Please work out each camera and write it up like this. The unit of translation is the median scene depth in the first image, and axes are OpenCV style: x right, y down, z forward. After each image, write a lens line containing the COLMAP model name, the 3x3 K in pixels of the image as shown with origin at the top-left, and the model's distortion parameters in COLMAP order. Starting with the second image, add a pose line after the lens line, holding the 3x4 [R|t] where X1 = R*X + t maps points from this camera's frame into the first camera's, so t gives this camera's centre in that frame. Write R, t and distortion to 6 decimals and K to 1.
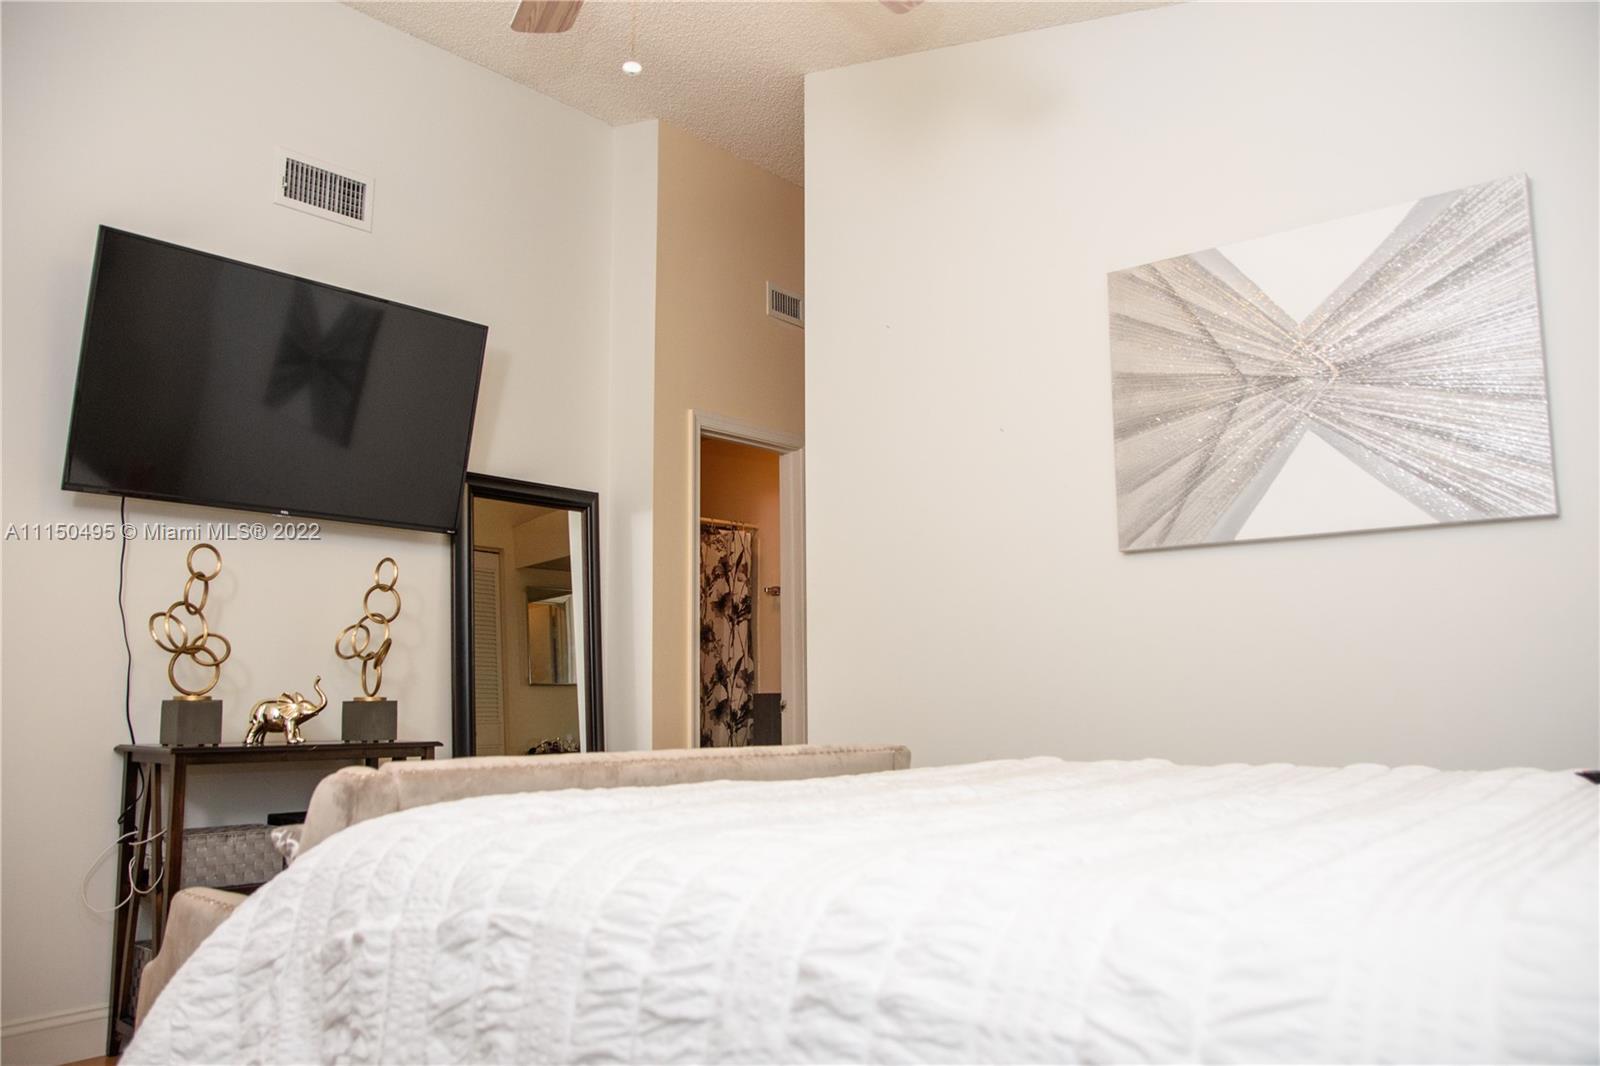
lens RADIAL K [[1199.5, 0, 806.5], [0, 1199.5, 540.4], [0, 0, 1]] dist [-0.129682, 0.114481]
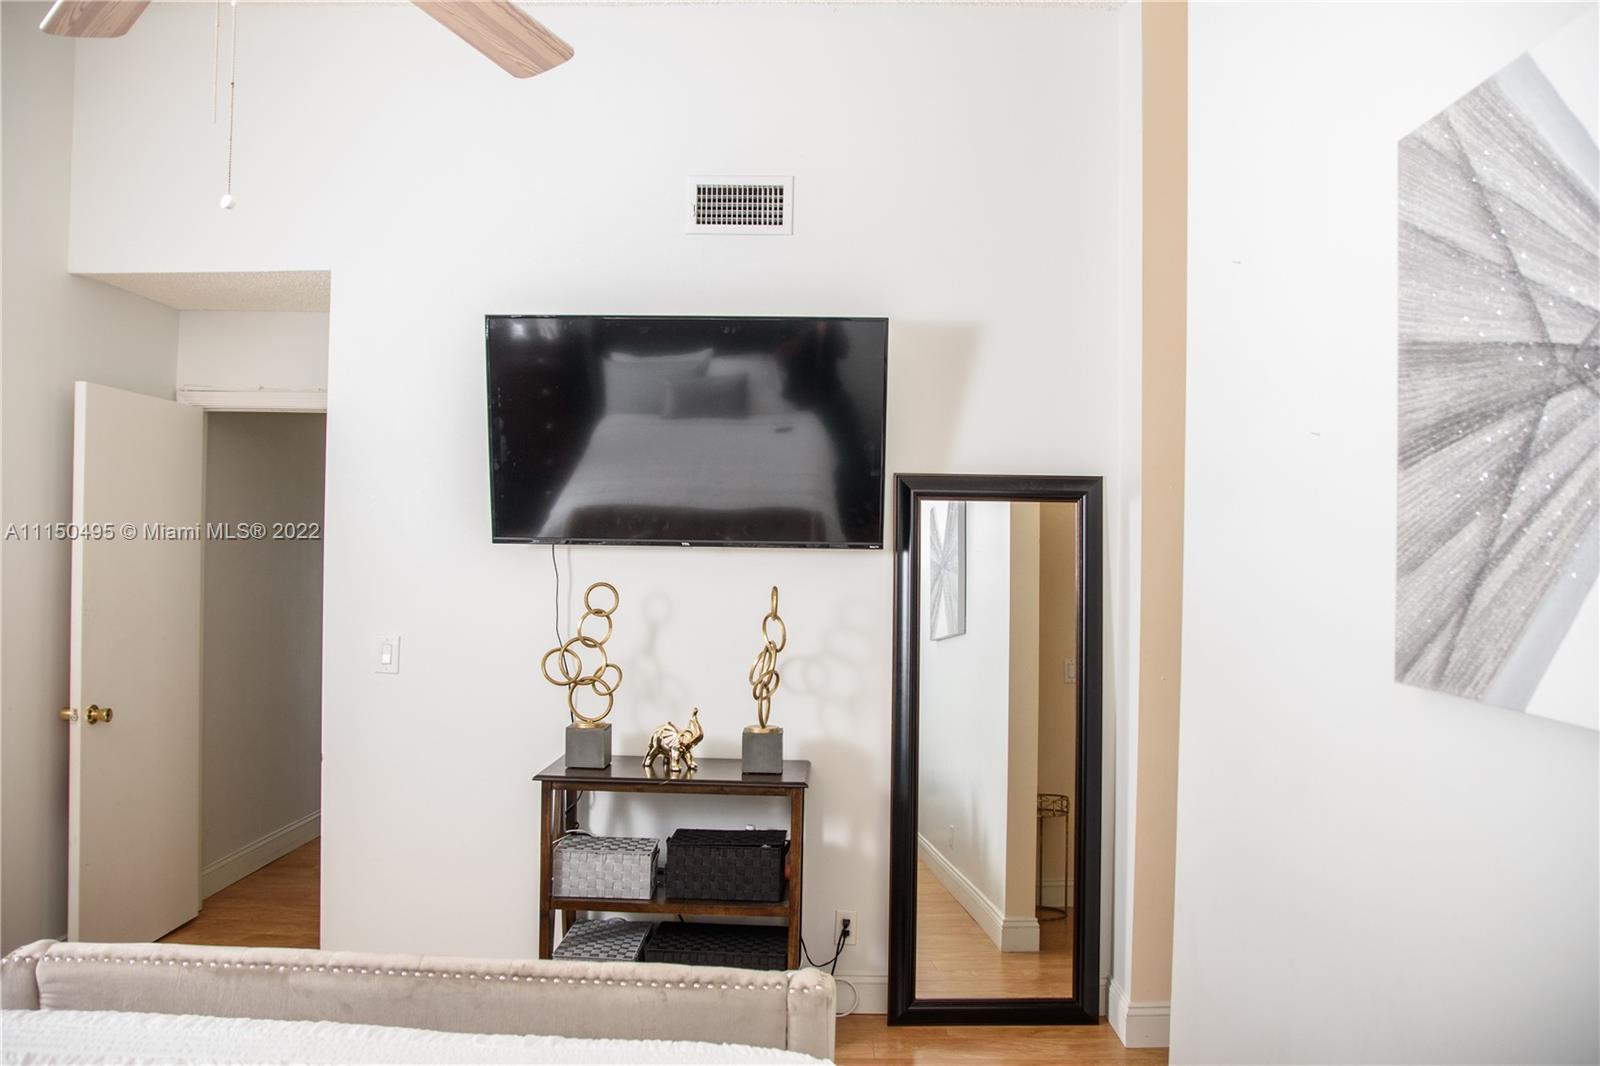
lens RADIAL K [[1194.0, 0, 800.2], [0, 1194.0, 540.5], [0, 0, 1]] dist [-0.126875, 0.108914]
pose [[0.633634, 0.010274, -0.773565, 0.484451], [0.082186, 0.993360, 0.080512, -0.115257], [0.769255, -0.114591, 0.628582, 0.463790]]
